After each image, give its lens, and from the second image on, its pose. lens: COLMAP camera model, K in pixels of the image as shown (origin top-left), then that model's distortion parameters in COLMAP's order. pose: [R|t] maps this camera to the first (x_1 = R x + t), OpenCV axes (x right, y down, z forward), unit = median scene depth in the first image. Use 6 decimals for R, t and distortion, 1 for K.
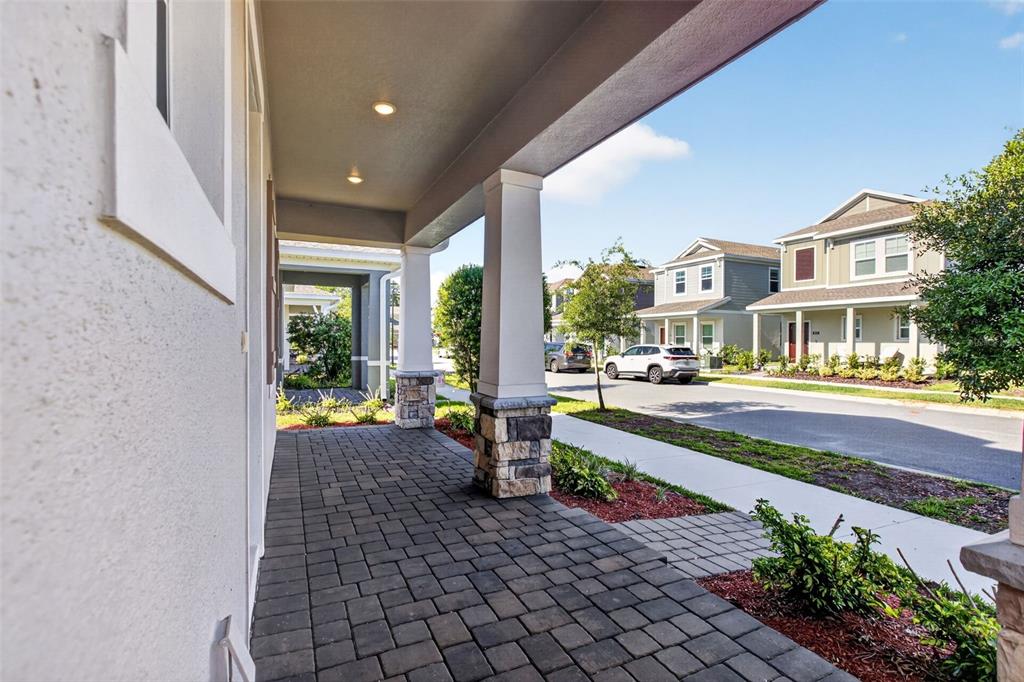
lens RADIAL K [[473.3, 0, 513.7], [0, 473.3, 342.7], [0, 0, 1]] dist [-0.001113, -0.000106]
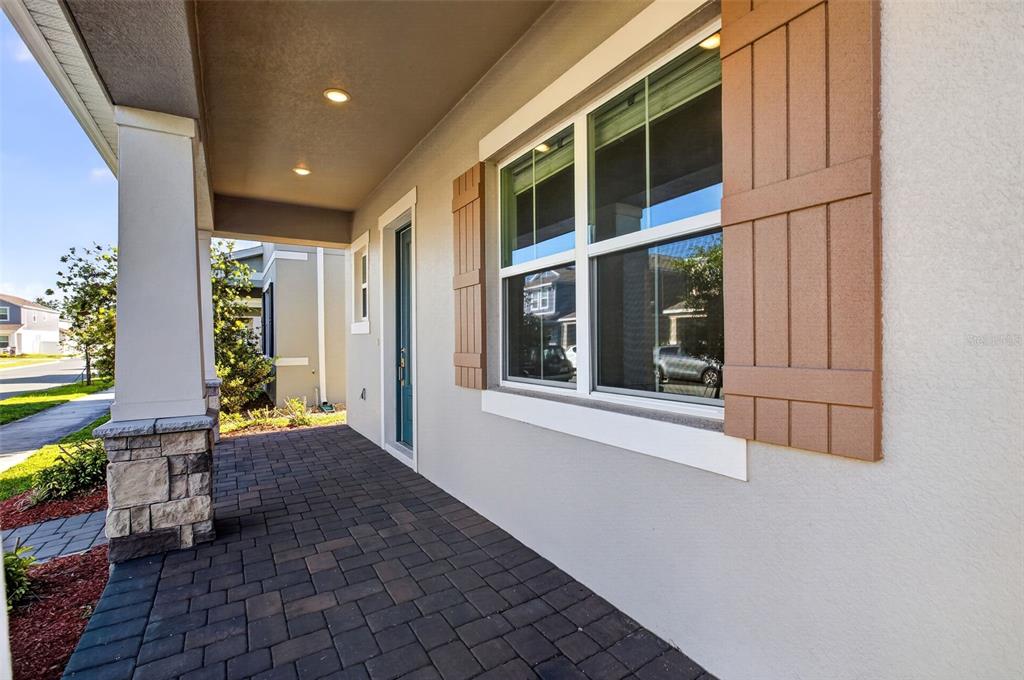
lens RADIAL K [[469.0, 0, 516.0], [0, 469.0, 339.8], [0, 0, 1]] dist [-0.002076, 0.000054]
pose [[-0.994186, 0.007003, -0.107451, -0.549776], [0.006632, 0.999971, 0.003808, -0.010994], [0.107475, 0.003073, -0.994203, 2.062412]]
